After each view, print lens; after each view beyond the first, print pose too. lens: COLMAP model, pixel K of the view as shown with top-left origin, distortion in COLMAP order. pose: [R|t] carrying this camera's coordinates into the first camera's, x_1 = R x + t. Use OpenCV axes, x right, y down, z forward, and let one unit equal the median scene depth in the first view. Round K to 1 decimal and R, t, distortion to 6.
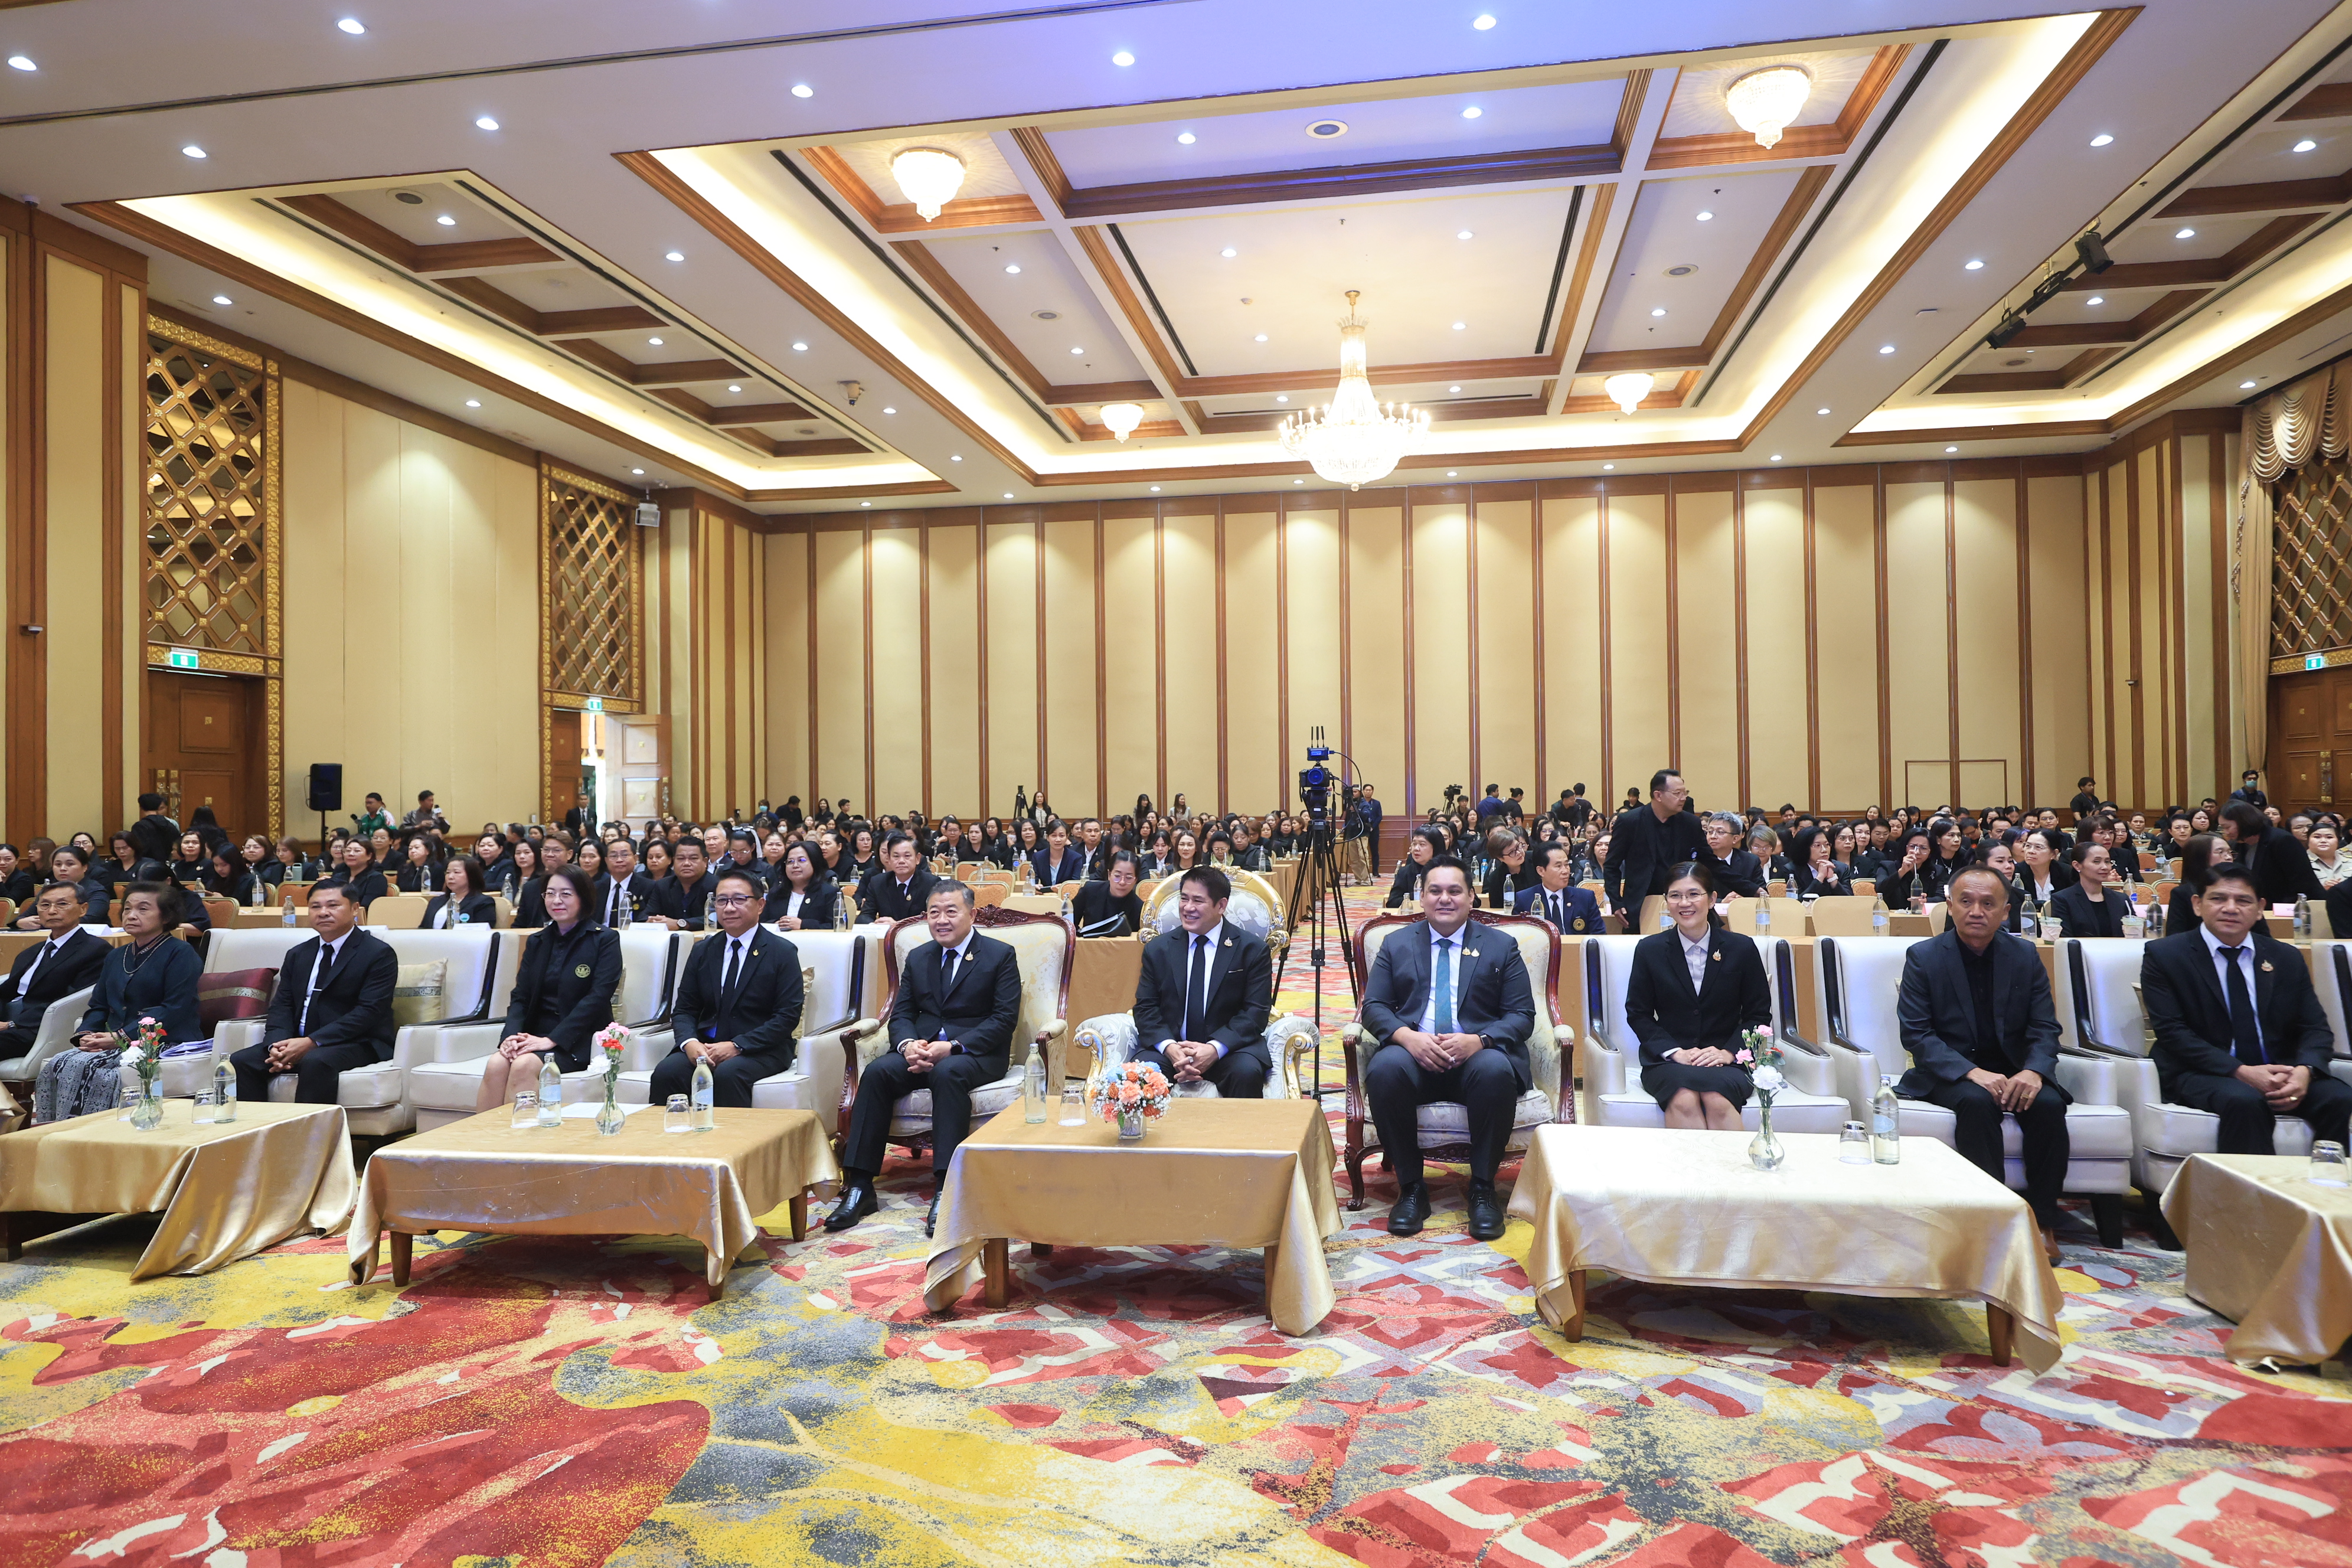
lens RADIAL K [[1390.1, 0, 1194.5], [0, 1390.1, 781.7], [0, 0, 1]] dist [0.001408, -0.003937]
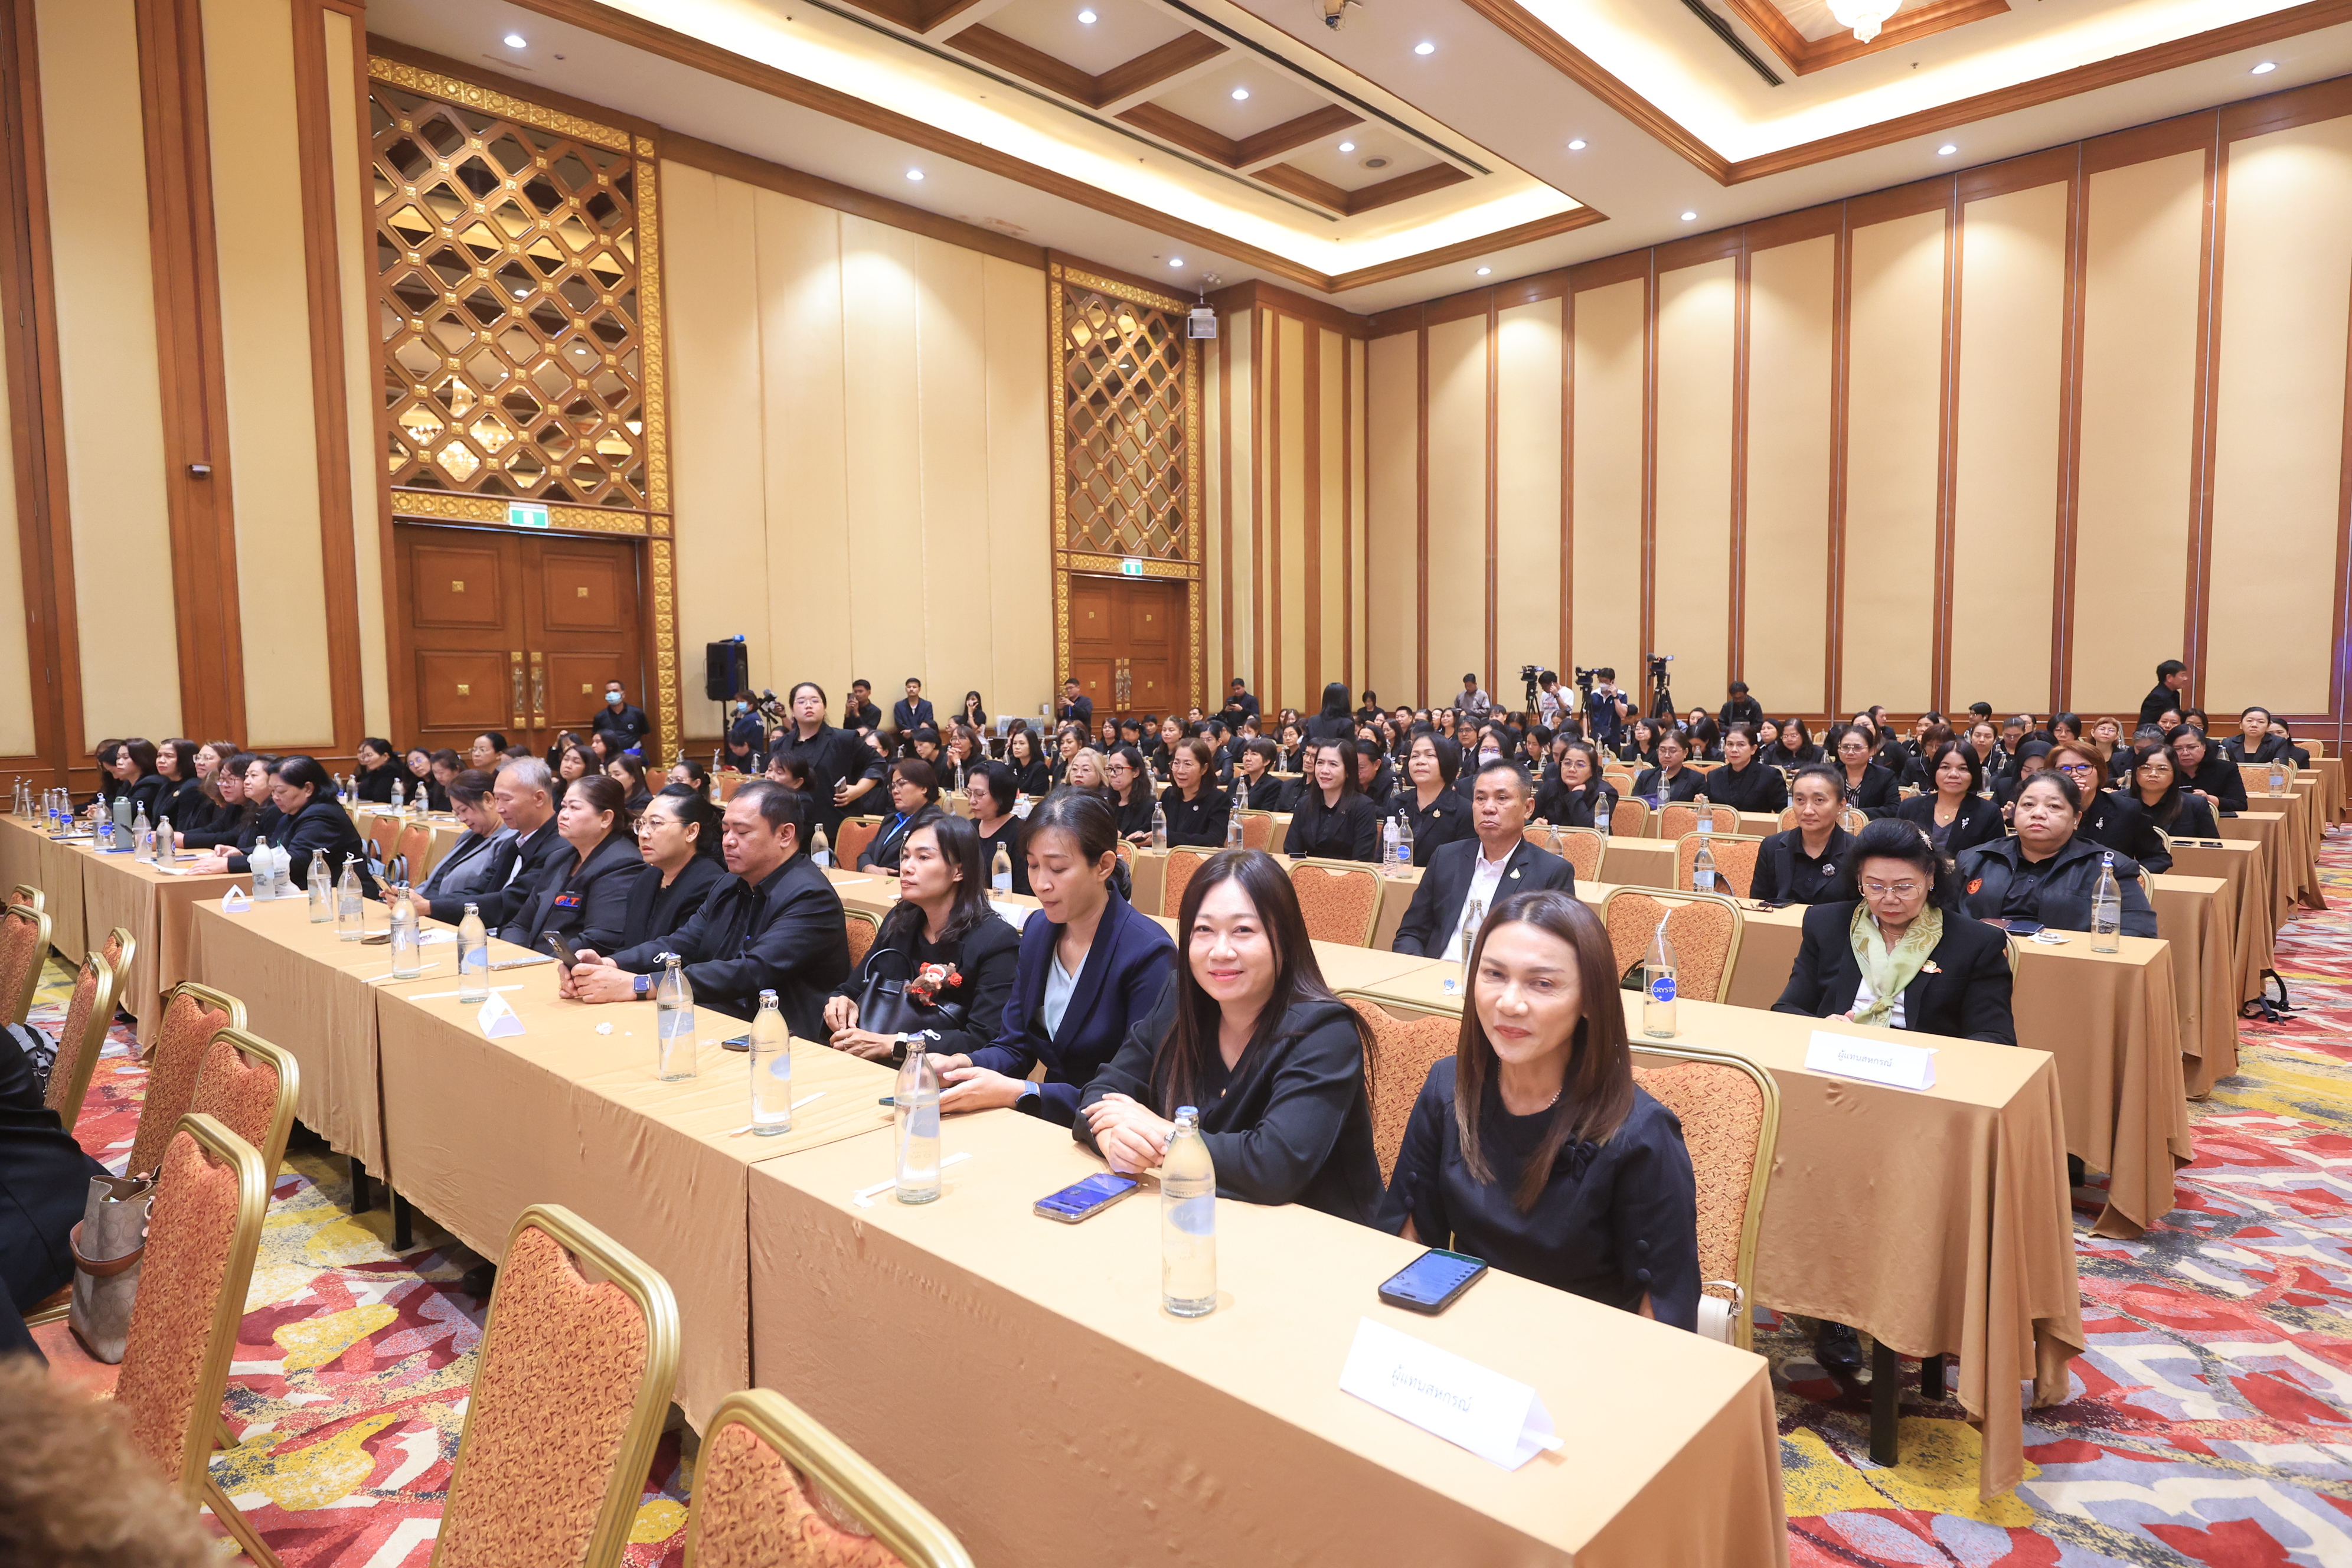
lens RADIAL K [[1327.4, 0, 1176.0], [0, 1327.4, 784.0], [0, 0, 1]] dist [-0.000979, -0.000029]
pose [[0.833771, 0.037782, -0.550816, 0.028077], [0.010417, 0.996402, 0.084114, 0.007091], [0.552012, -0.075870, 0.830377, 0.506889]]
